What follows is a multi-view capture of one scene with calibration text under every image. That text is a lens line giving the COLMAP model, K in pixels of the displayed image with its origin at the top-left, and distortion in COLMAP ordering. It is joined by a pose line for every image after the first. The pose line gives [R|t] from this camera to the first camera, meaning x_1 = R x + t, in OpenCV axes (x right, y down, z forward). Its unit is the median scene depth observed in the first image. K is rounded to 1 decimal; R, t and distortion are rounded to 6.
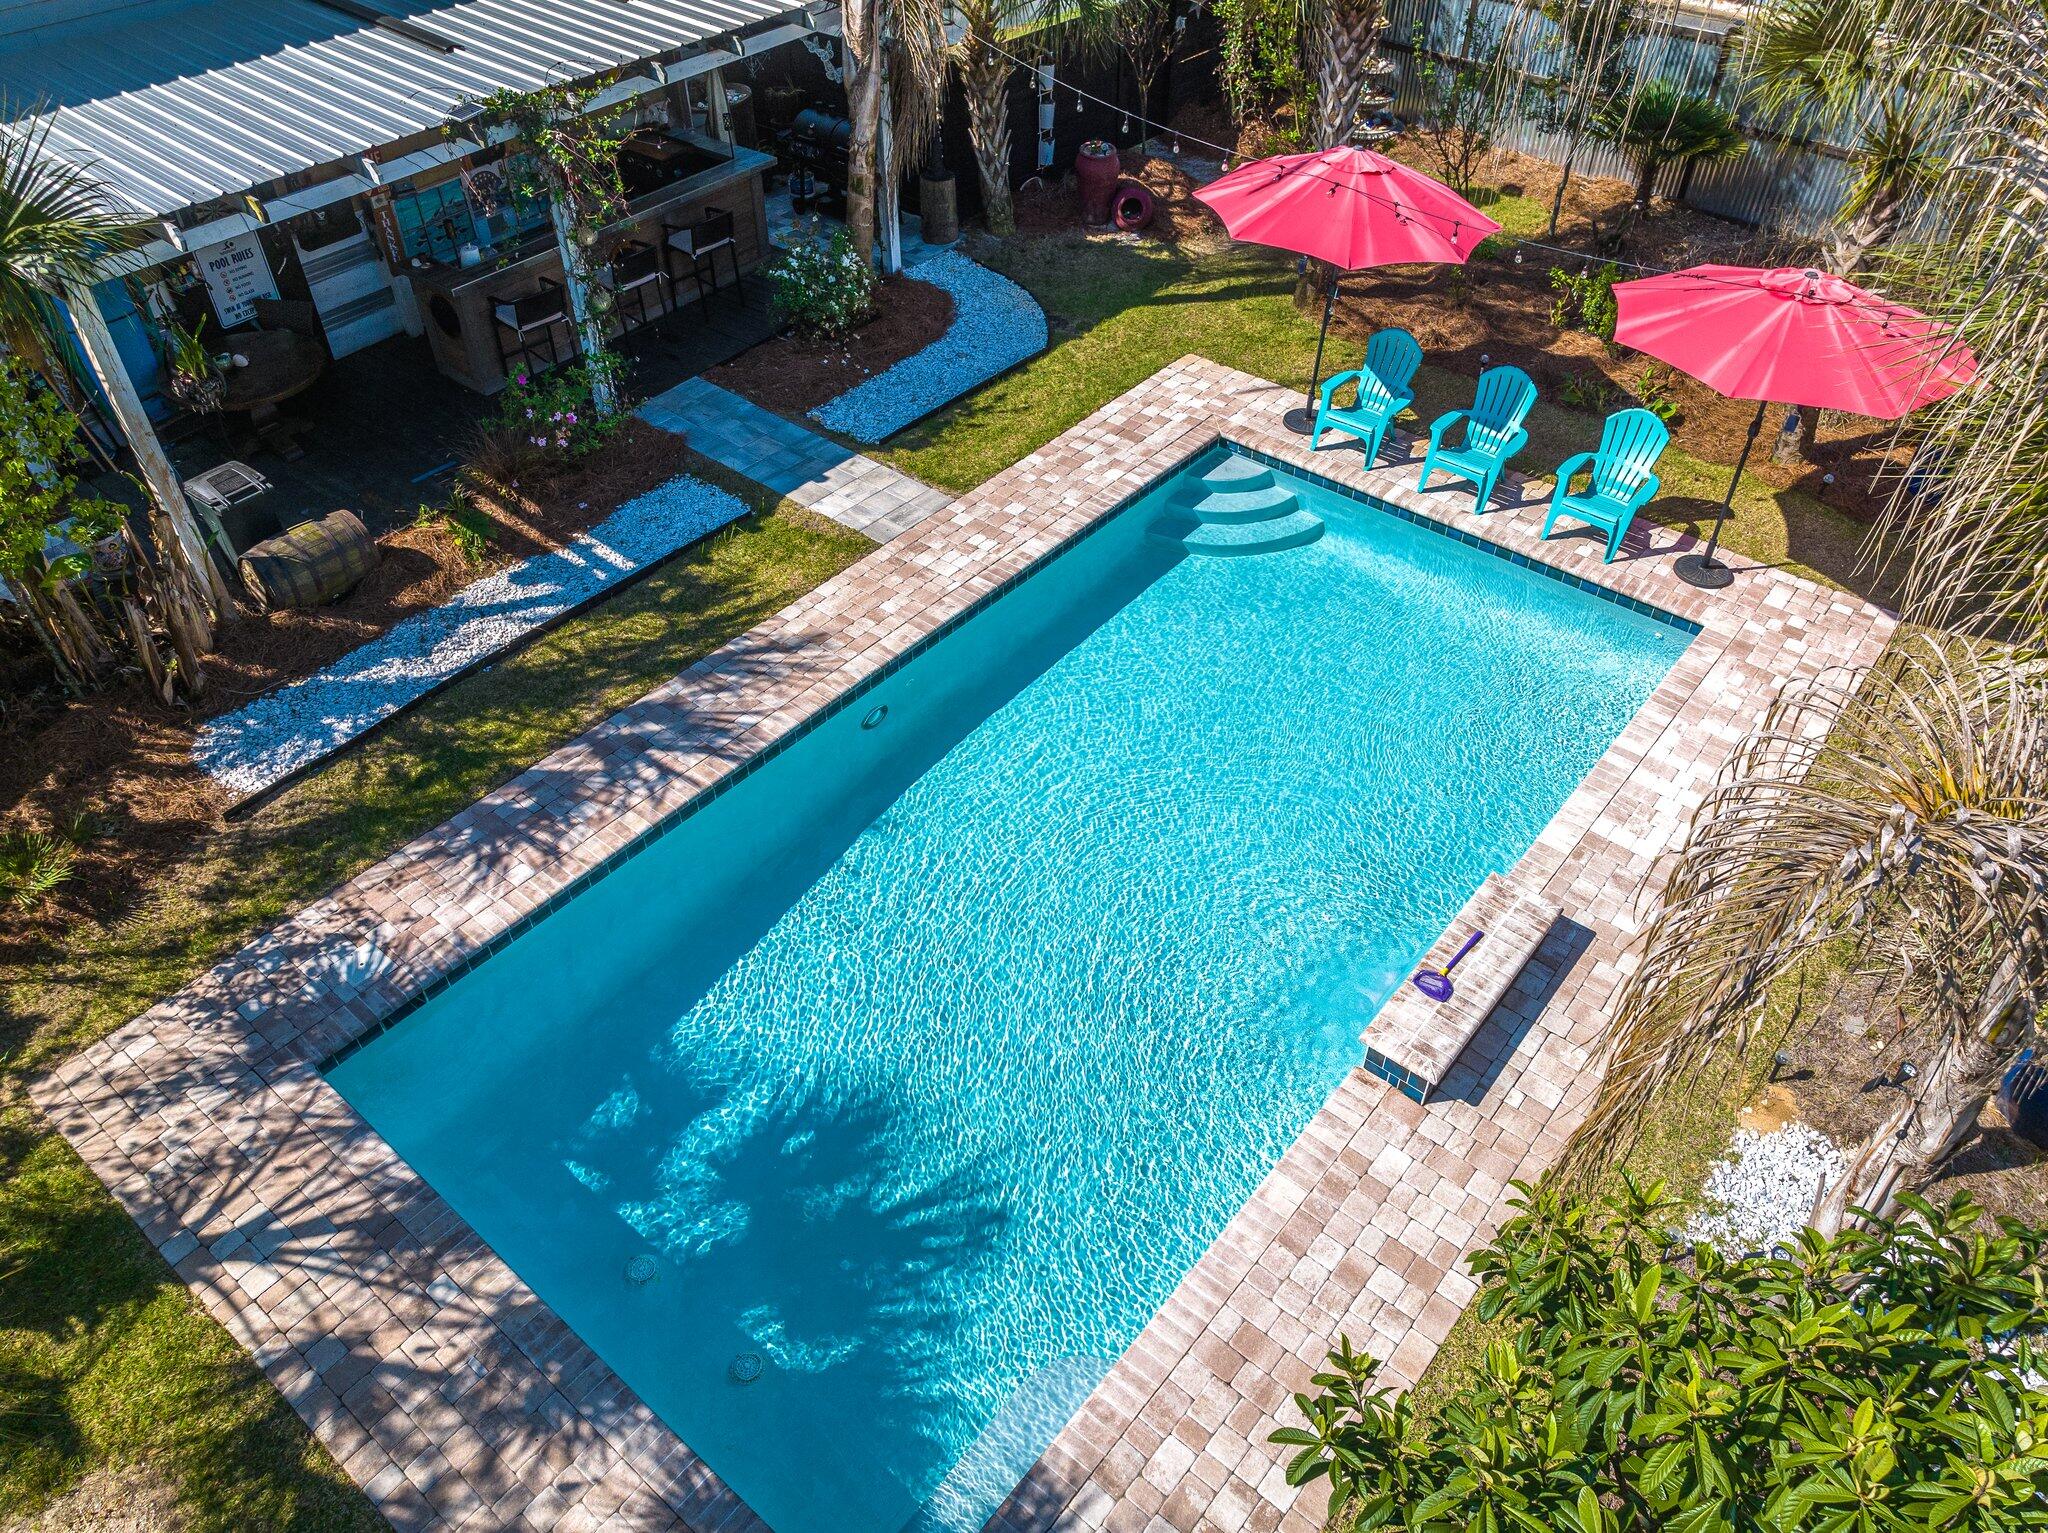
lens RADIAL K [[1443.6, 0, 1014.7], [0, 1443.6, 771.4], [0, 0, 1]] dist [-0.018984, 0.004563]
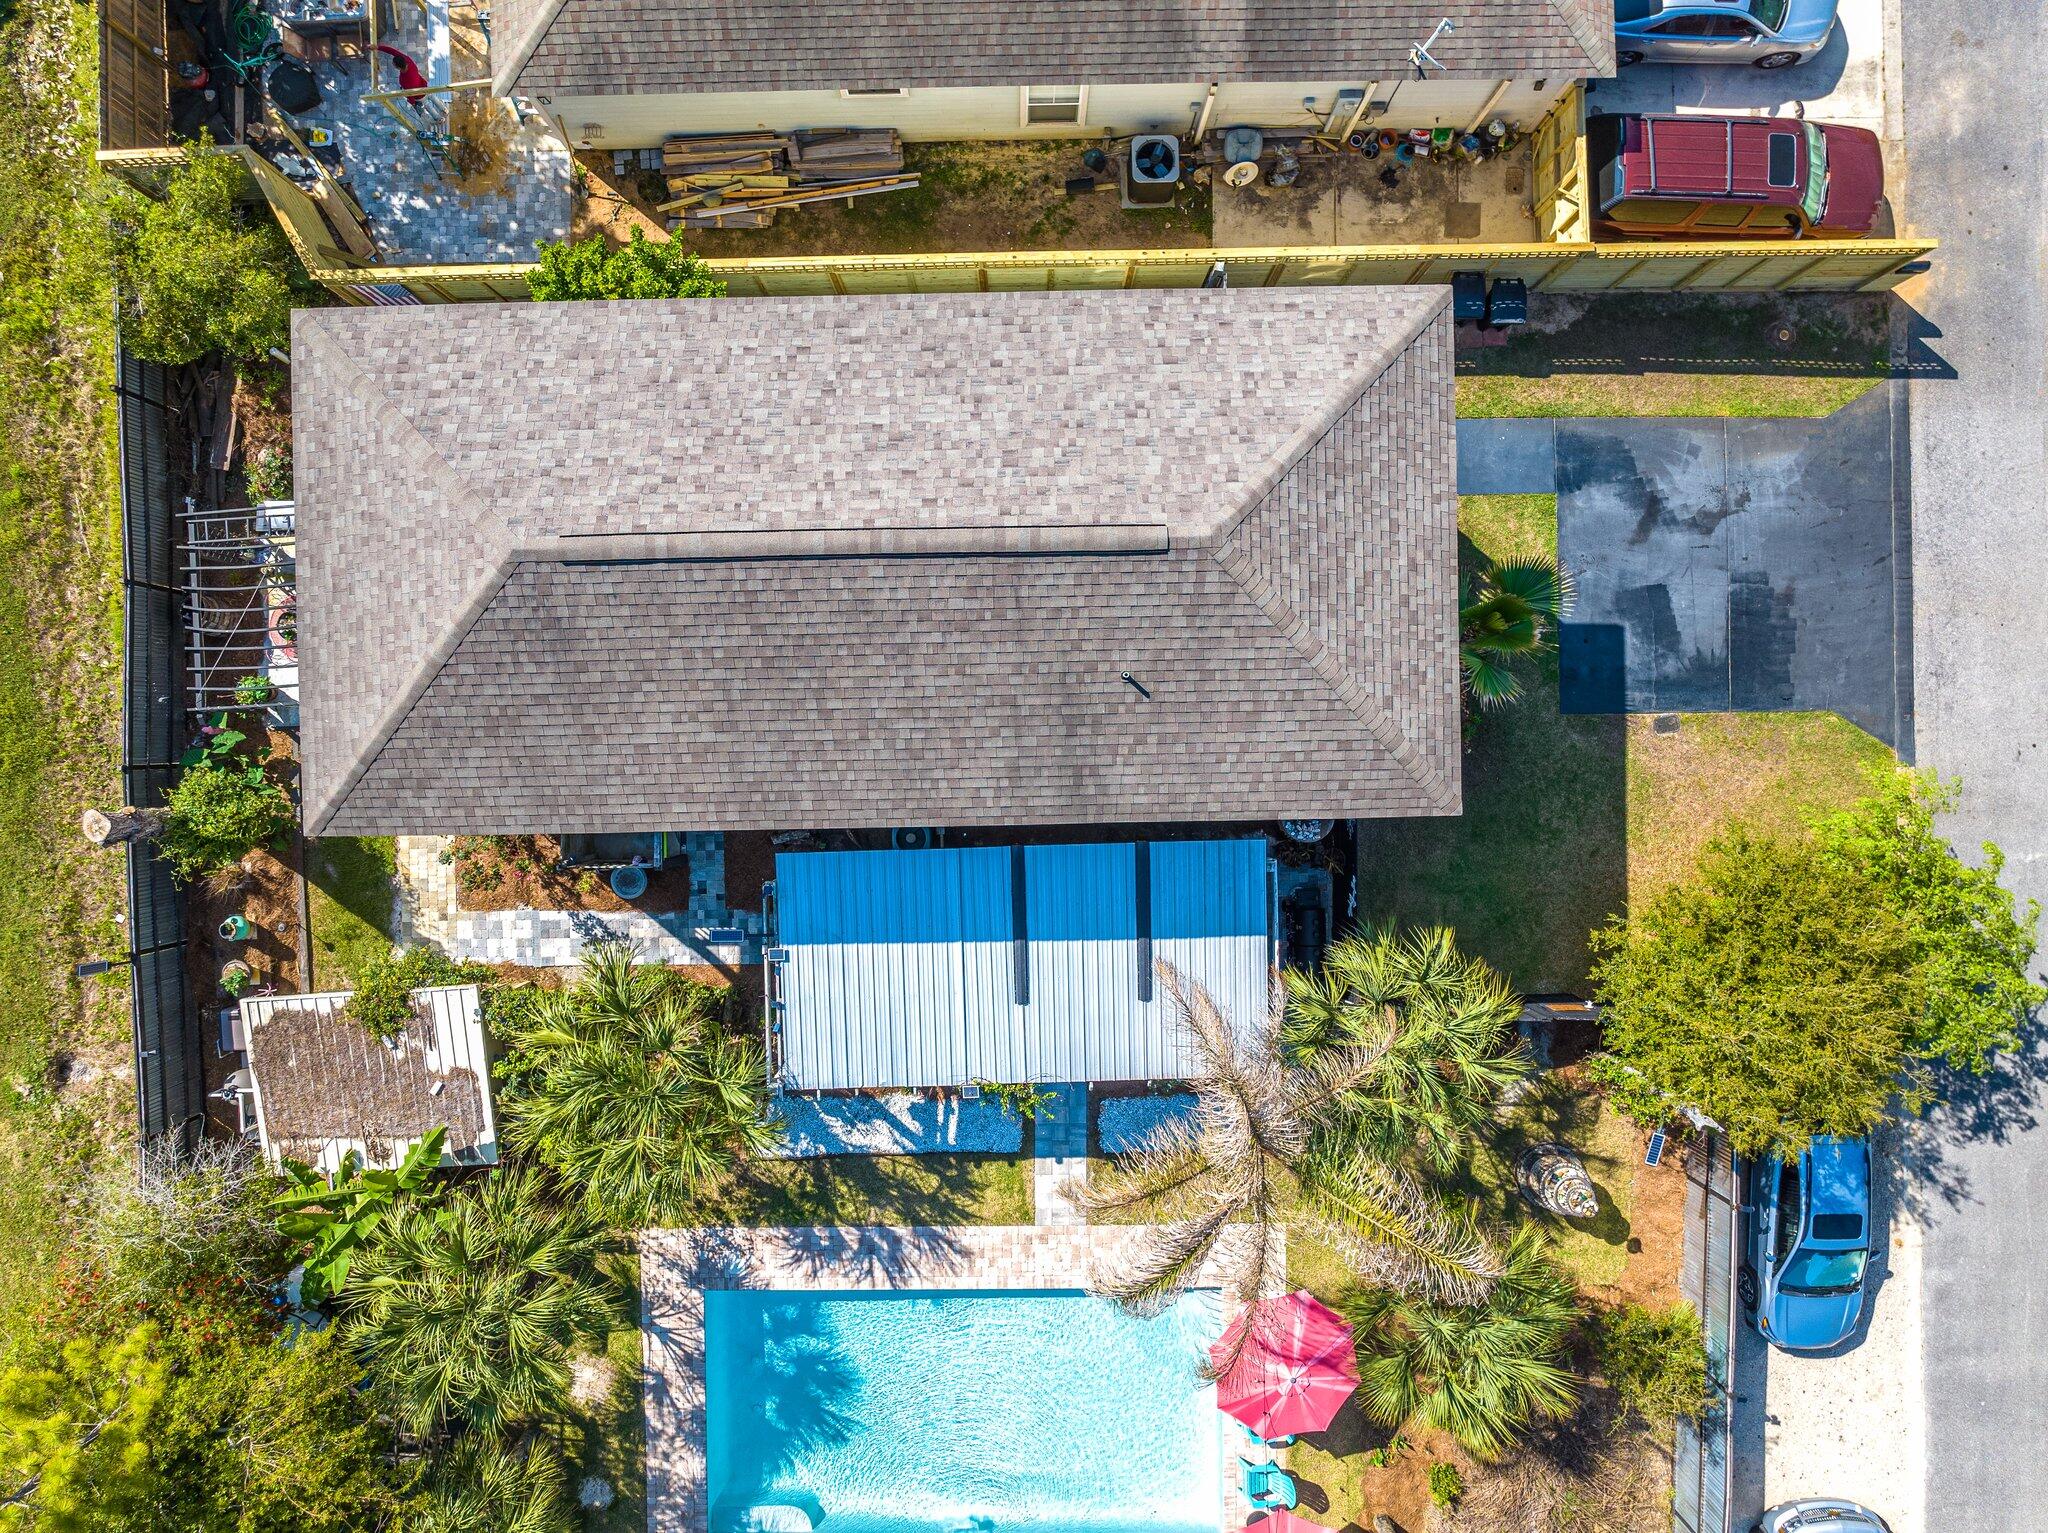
lens RADIAL K [[1441.9, 0, 1024.0], [0, 1441.9, 766.5], [0, 0, 1]] dist [-0.034760, 0.020789]
pose [[0.652315, 0.757928, 0.005526, -0.724762], [-0.510591, 0.434032, 0.742235, -2.311662], [0.560162, -0.486992, 0.670117, -0.106544]]
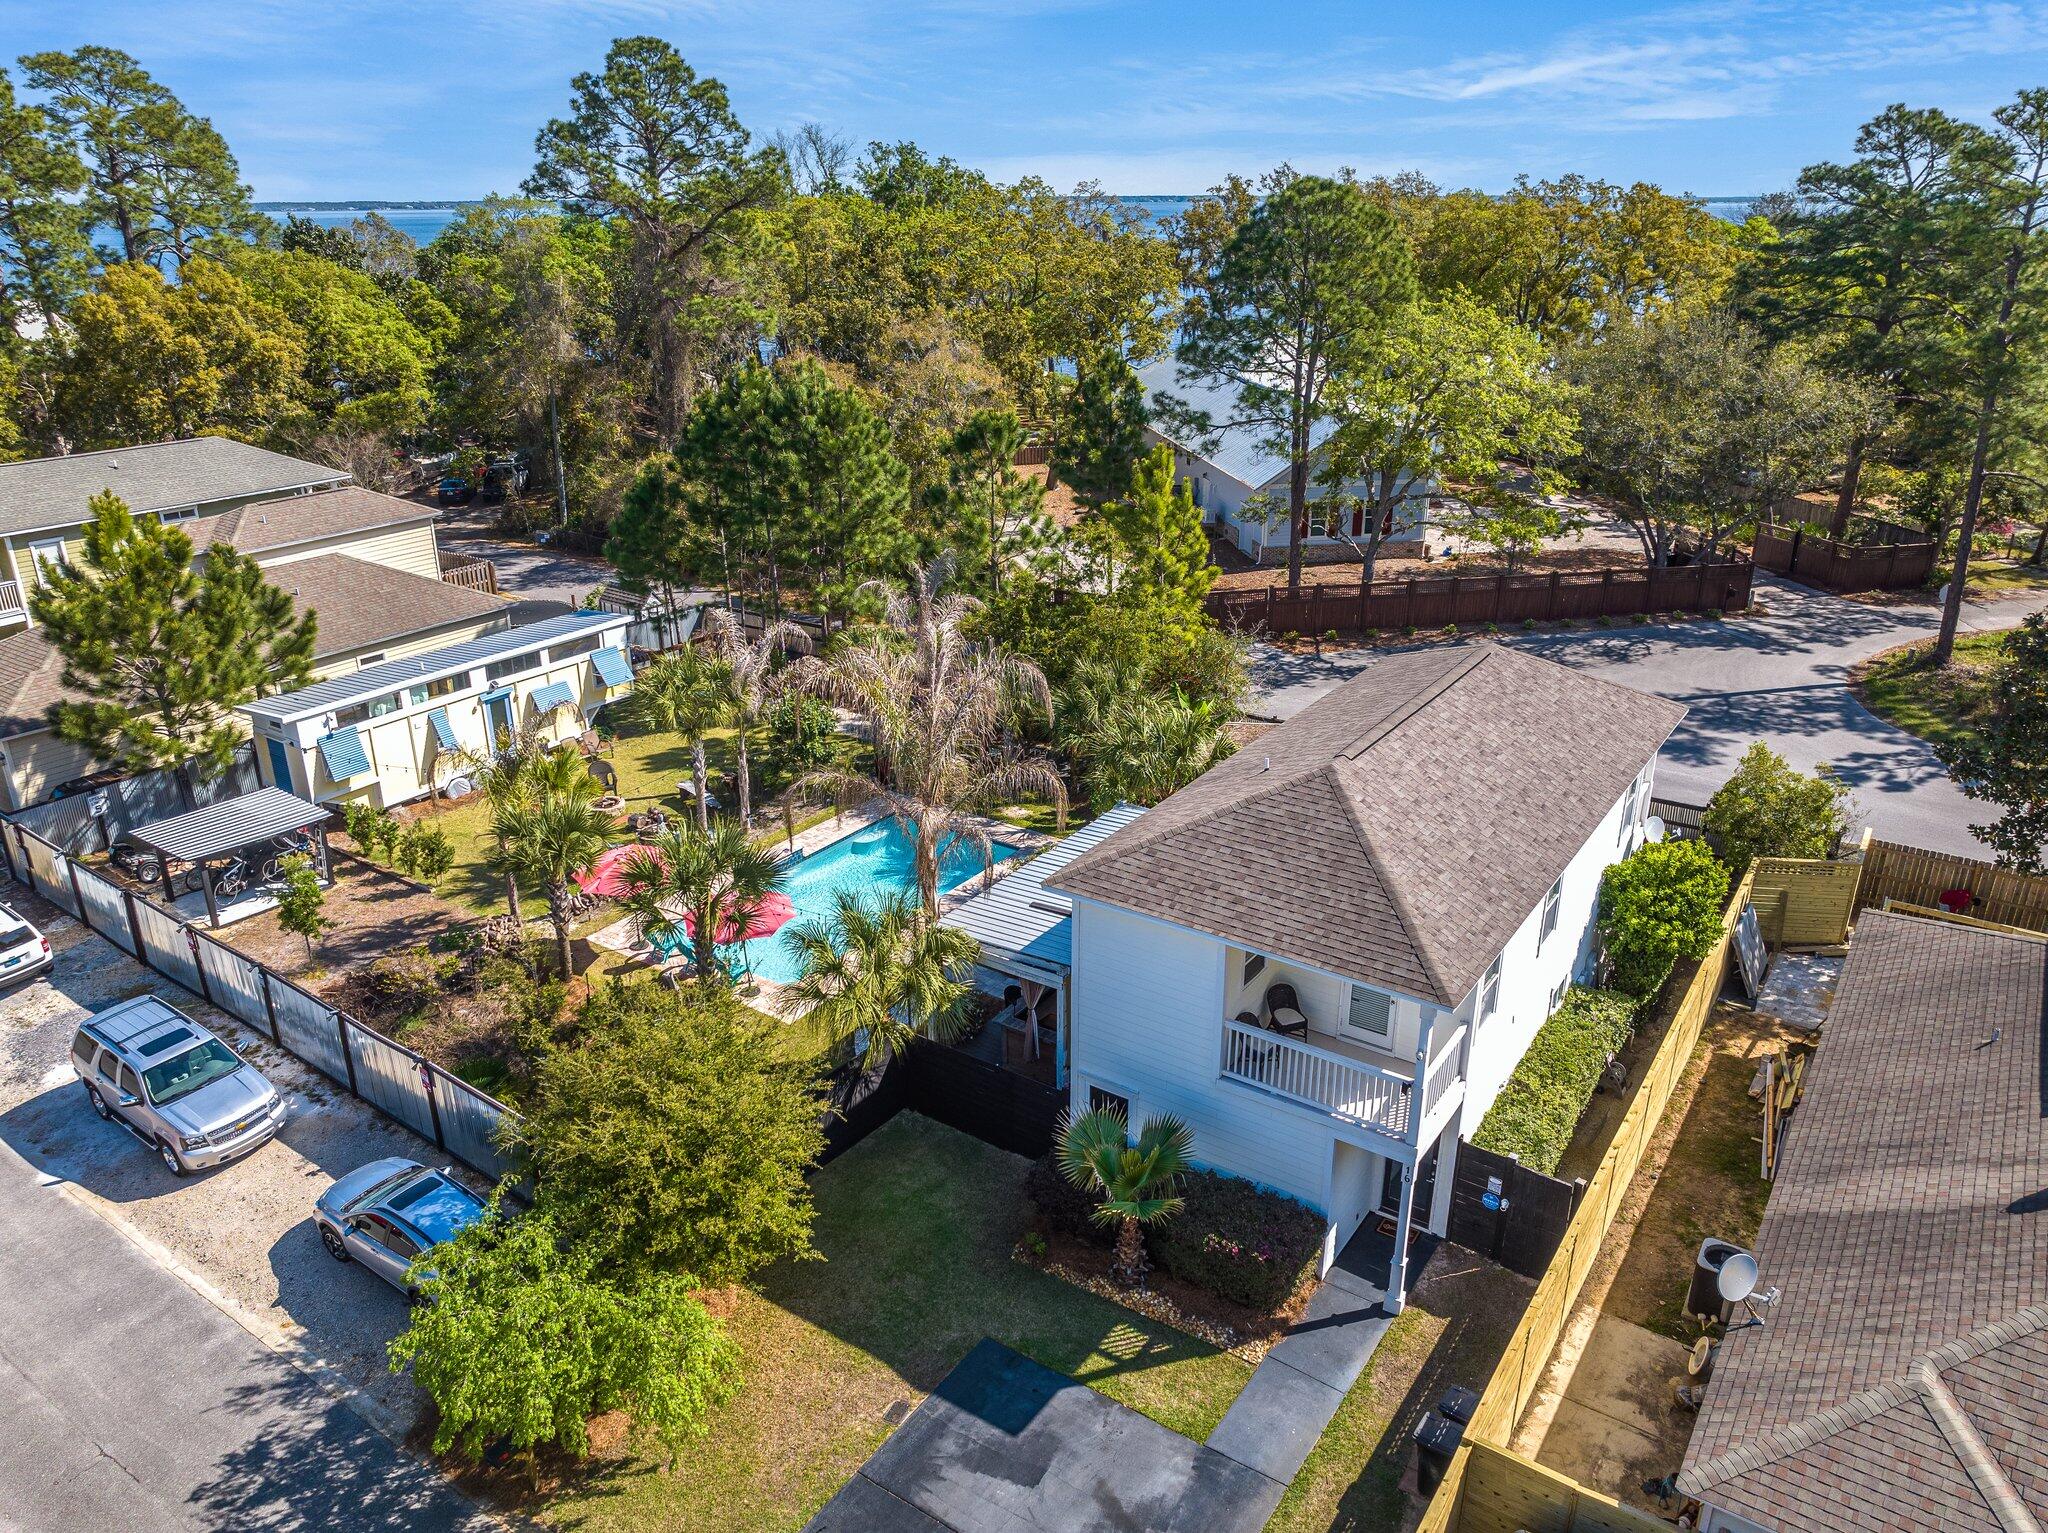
lens RADIAL K [[1441.9, 0, 1024.0], [0, 1441.9, 766.5], [0, 0, 1]] dist [-0.034760, 0.020789]
pose [[-0.996409, 0.033905, -0.077581, -0.105385], [-0.055169, 0.435068, 0.898706, -3.350925], [0.064224, 0.899759, -0.431635, 2.232963]]
